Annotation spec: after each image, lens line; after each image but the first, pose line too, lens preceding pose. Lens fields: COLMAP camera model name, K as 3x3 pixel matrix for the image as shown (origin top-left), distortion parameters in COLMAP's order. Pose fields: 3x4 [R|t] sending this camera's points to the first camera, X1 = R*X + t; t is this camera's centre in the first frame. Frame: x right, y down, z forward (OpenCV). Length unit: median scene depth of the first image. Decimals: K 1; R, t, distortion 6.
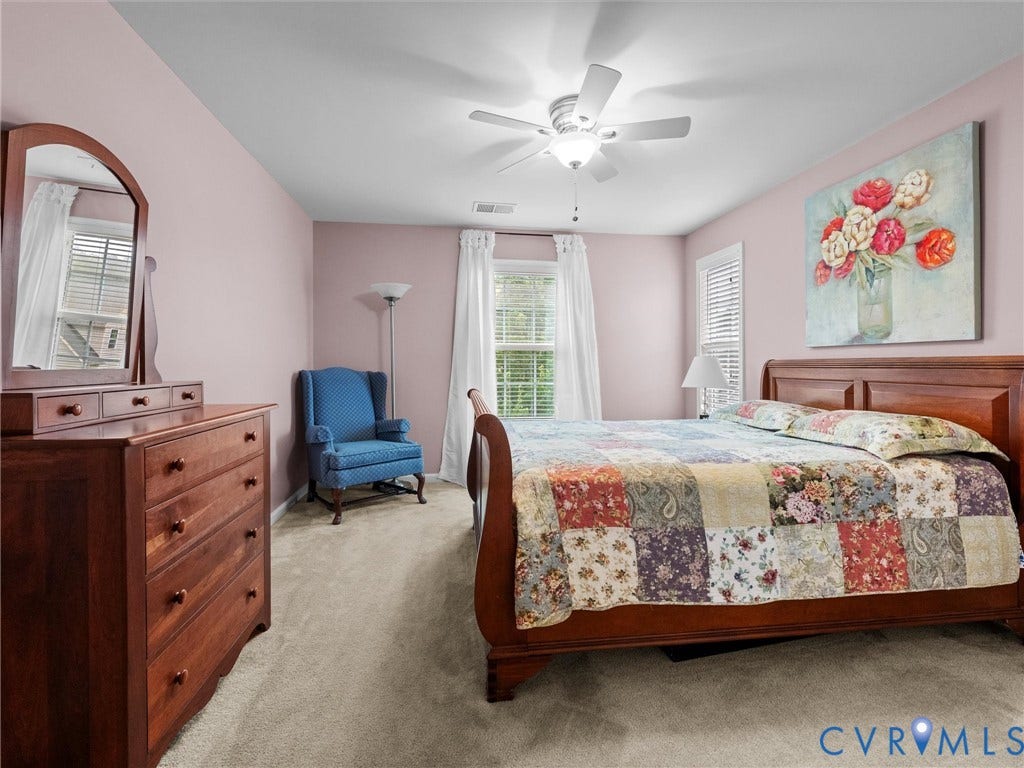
lens RADIAL K [[456.4, 0, 513.9], [0, 456.4, 365.0], [0, 0, 1]] dist [0.001941, 0.000107]
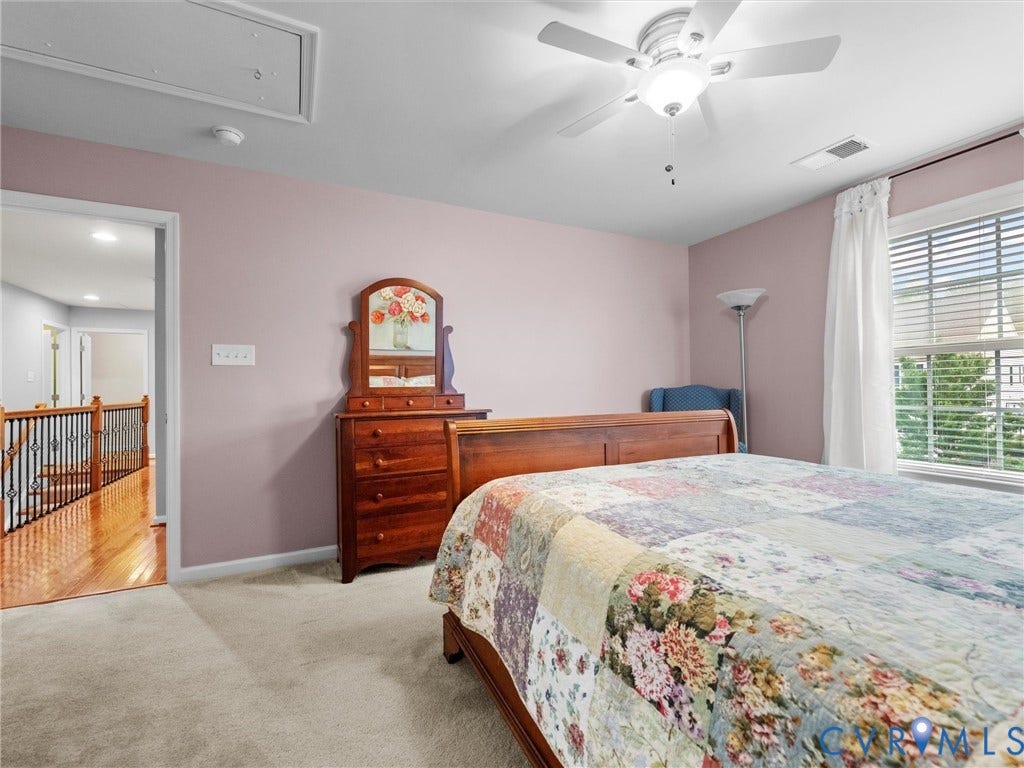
lens RADIAL K [[444.0, 0, 511.7], [0, 444.0, 383.9], [0, 0, 1]] dist [0.000718, 0.000011]
pose [[0.313243, -0.013259, -0.949580, 1.029446], [0.012213, 0.999876, -0.009932, 0.021291], [0.949594, -0.008486, 0.313366, 0.718707]]
